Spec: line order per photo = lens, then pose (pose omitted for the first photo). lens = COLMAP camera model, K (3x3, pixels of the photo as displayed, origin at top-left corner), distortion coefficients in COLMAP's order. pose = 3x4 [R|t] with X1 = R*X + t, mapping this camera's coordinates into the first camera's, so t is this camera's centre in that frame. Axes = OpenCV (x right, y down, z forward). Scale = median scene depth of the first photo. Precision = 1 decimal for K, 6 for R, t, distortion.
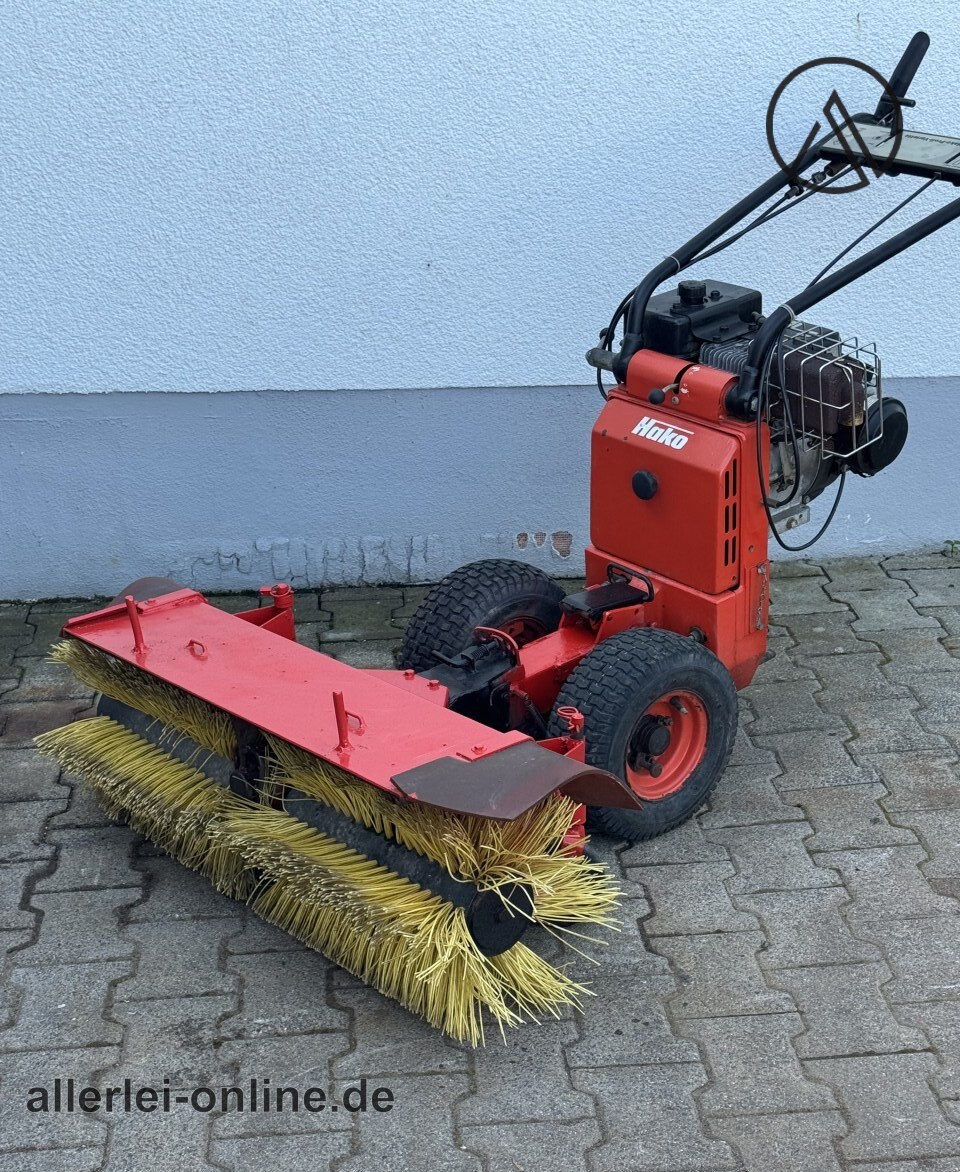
lens RADIAL K [[1929.1, 0, 481.2], [0, 1929.1, 631.0], [0, 0, 1]] dist [0.151500, -0.226541]
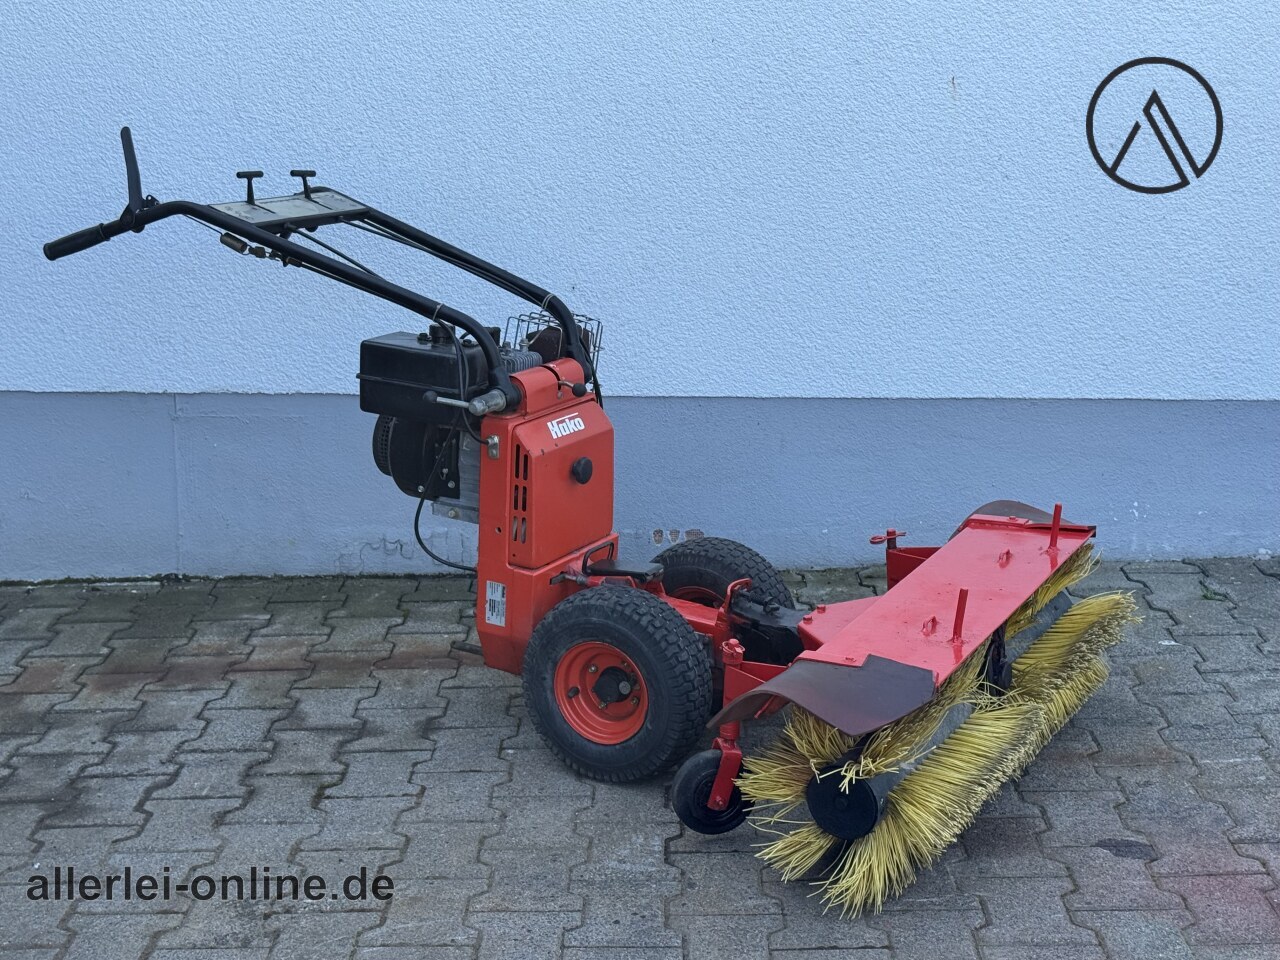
lens RADIAL K [[1927.7, 0, 642.5], [0, 1927.7, 476.1], [0, 0, 1]] dist [0.160356, -0.284078]
pose [[0.994952, 0.024823, -0.097231, 0.131742], [-0.036850, 0.991607, -0.123926, 0.061851], [0.093339, 0.126884, 0.987516, -0.102853]]
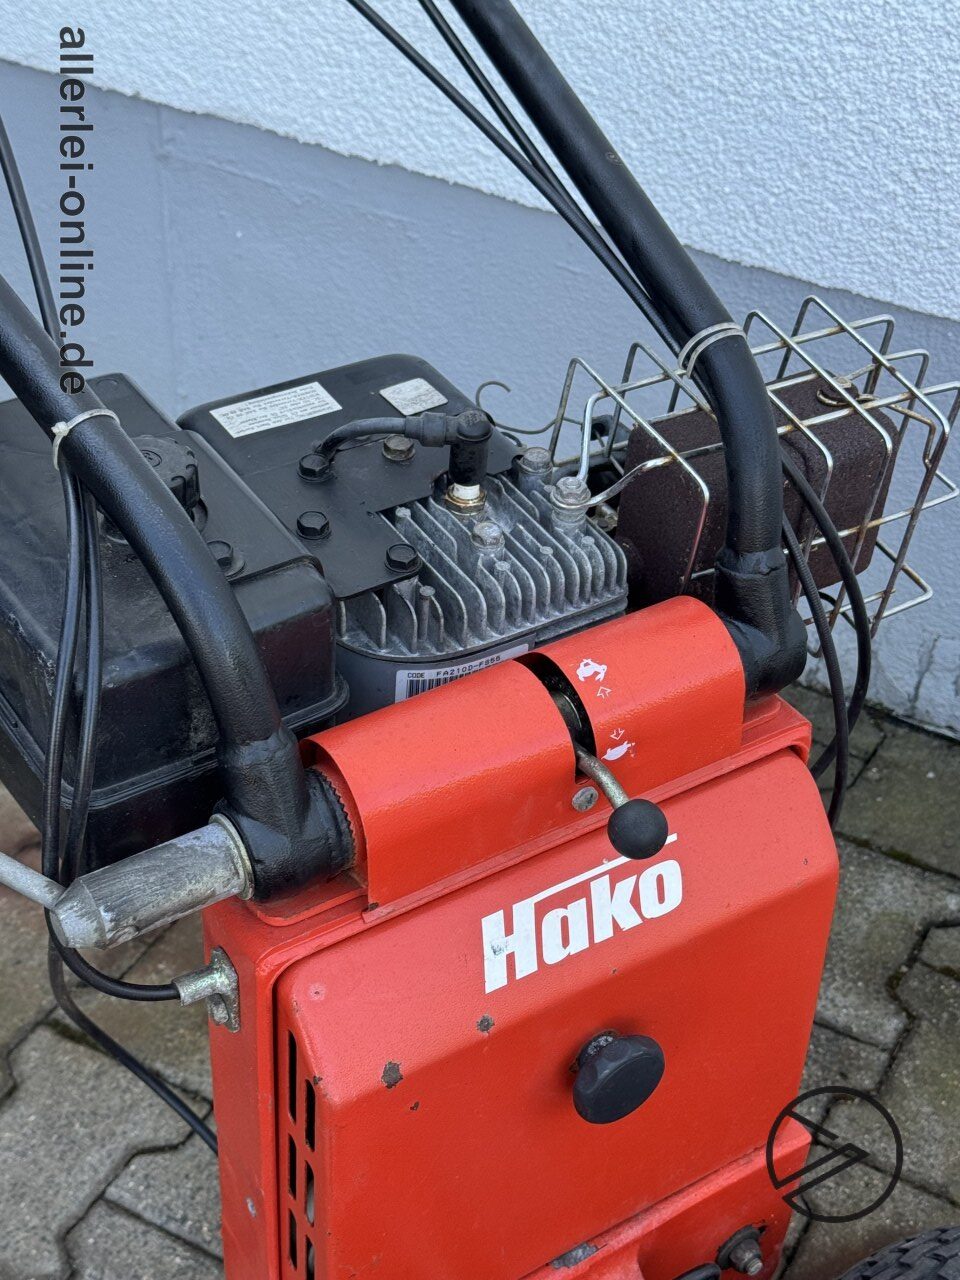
lens RADIAL K [[1931.2, 0, 503.6], [0, 1931.2, 640.3], [0, 0, 1]] dist [0.154115, -0.196265]
pose [[0.819239, 0.367634, -0.440105, 0.087475], [-0.228871, 0.913307, 0.336881, -0.193492], [0.525800, -0.175258, 0.832358, 0.635054]]
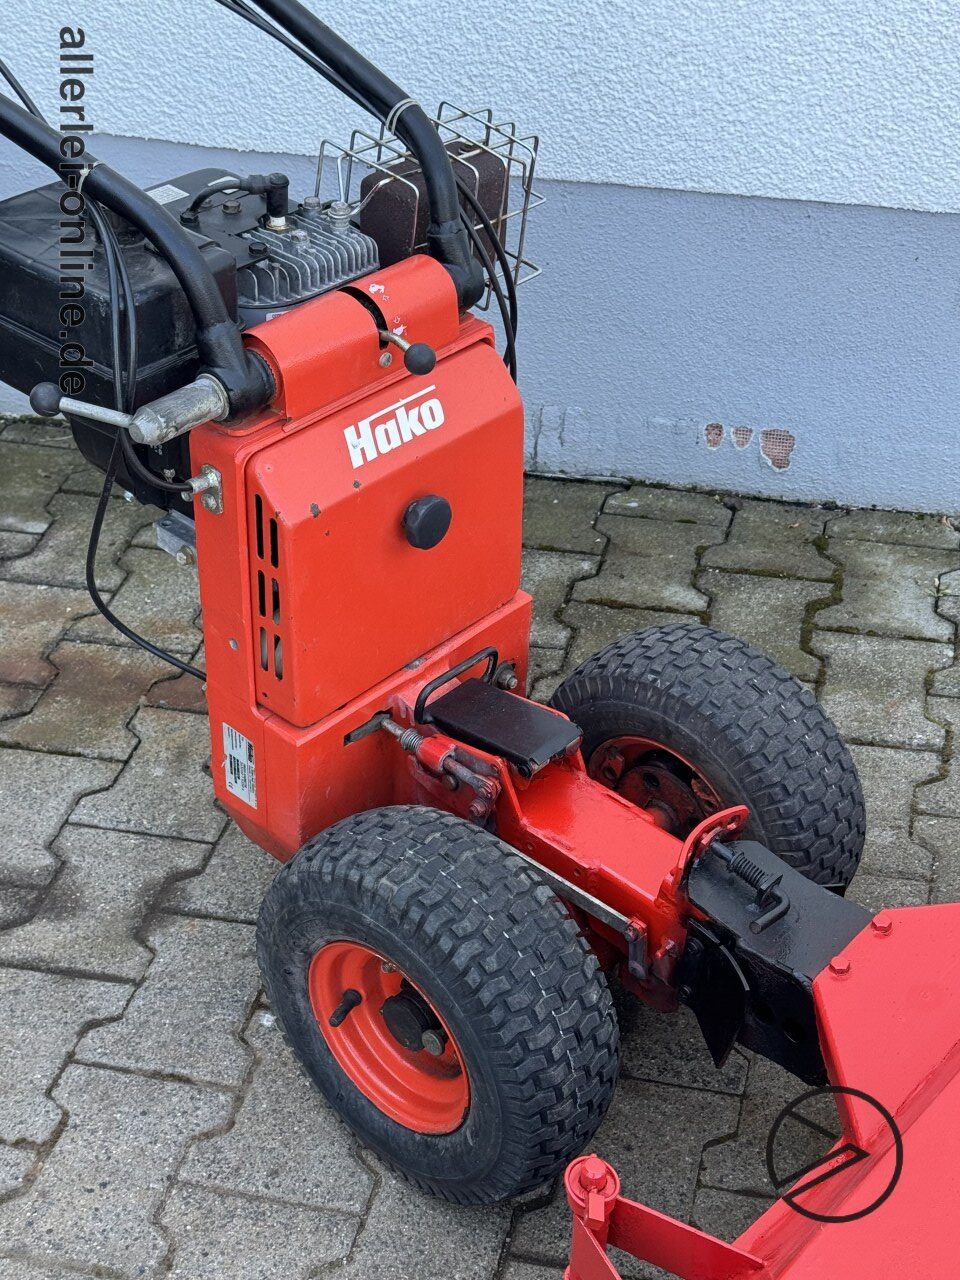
lens RADIAL K [[1925.2, 0, 491.2], [0, 1925.2, 636.5], [0, 0, 1]] dist [0.151239, -0.190025]
pose [[0.944036, 0.184478, -0.273429, 0.152186], [-0.114110, 0.960444, 0.254020, -0.150284], [0.309474, -0.208603, 0.927745, 0.421717]]
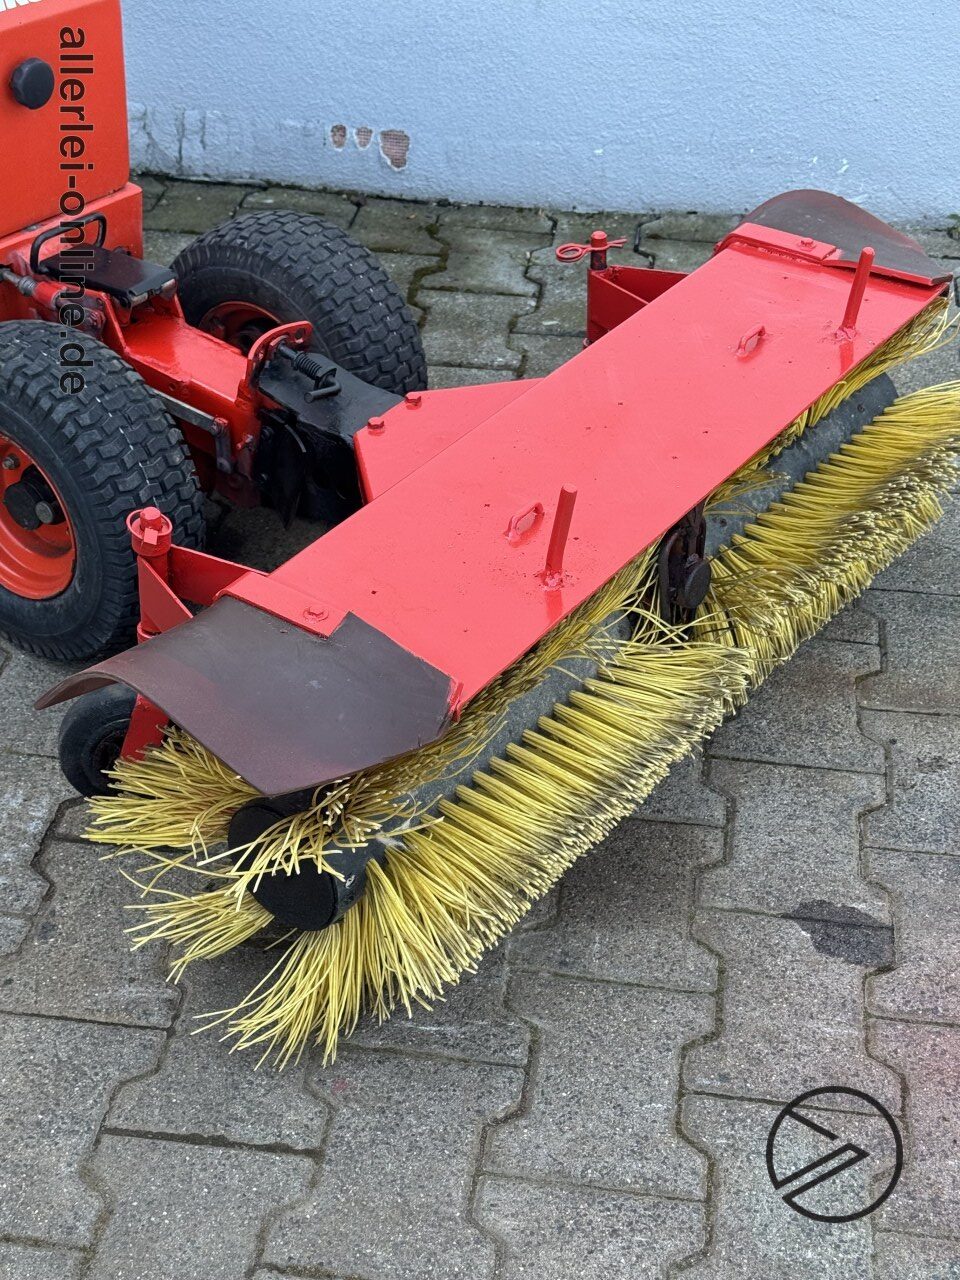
lens RADIAL K [[1927.7, 0, 484.2], [0, 1927.7, 642.5], [0, 0, 1]] dist [0.160356, -0.284078]
pose [[0.973368, 0.169303, -0.154570, 0.237532], [-0.125669, 0.957964, 0.257901, -0.066356], [0.191736, -0.231608, 0.953727, 0.322141]]
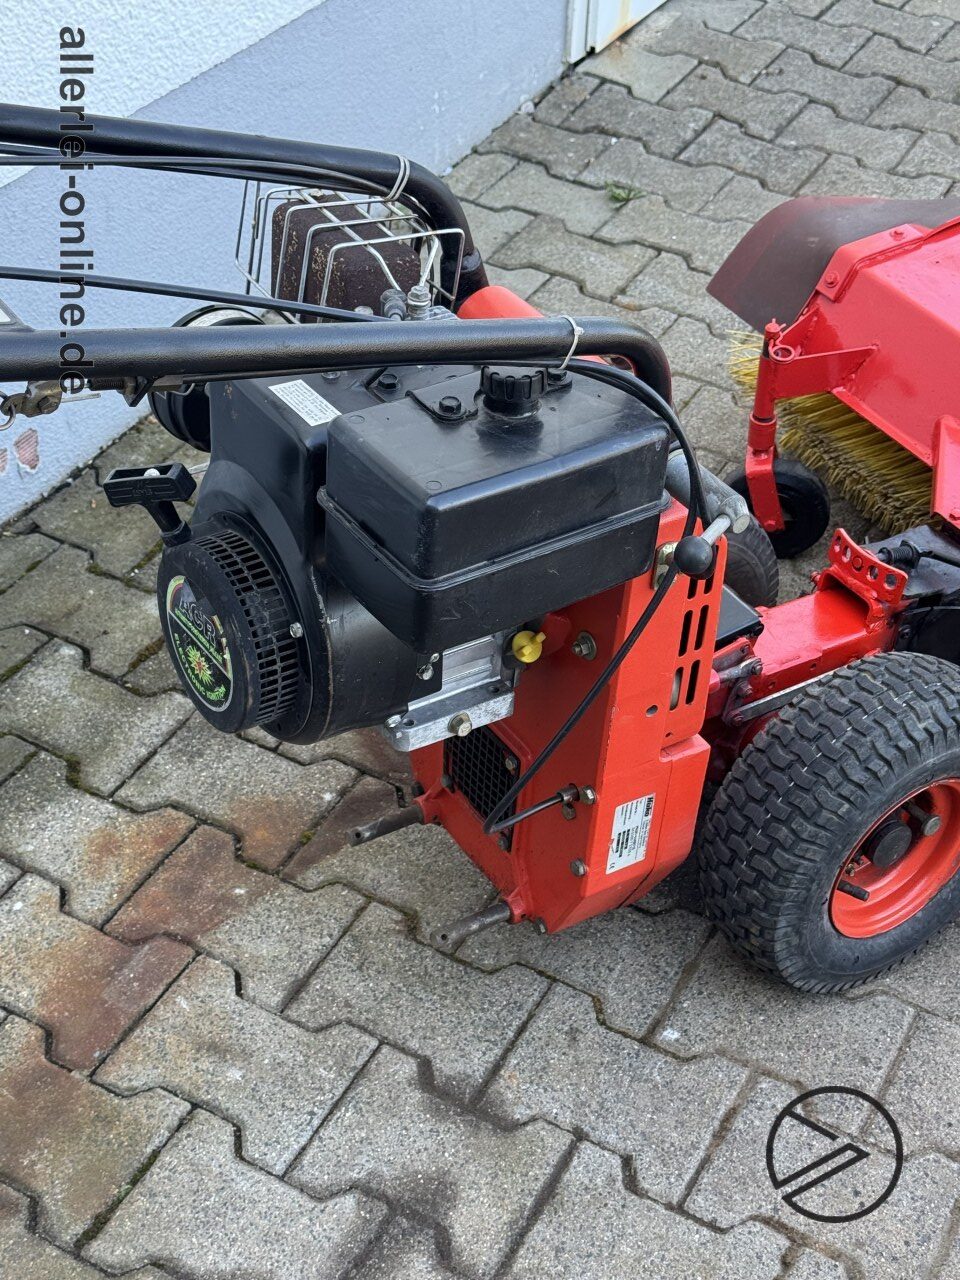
lens RADIAL K [[1927.7, 0, 484.2], [0, 1927.7, 642.5], [0, 0, 1]] dist [0.160356, -0.284078]
pose [[0.562045, -0.506938, 0.653544, -0.326931], [0.267405, 0.859093, 0.436411, -0.238978], [-0.782688, -0.070522, 0.618406, 0.585399]]
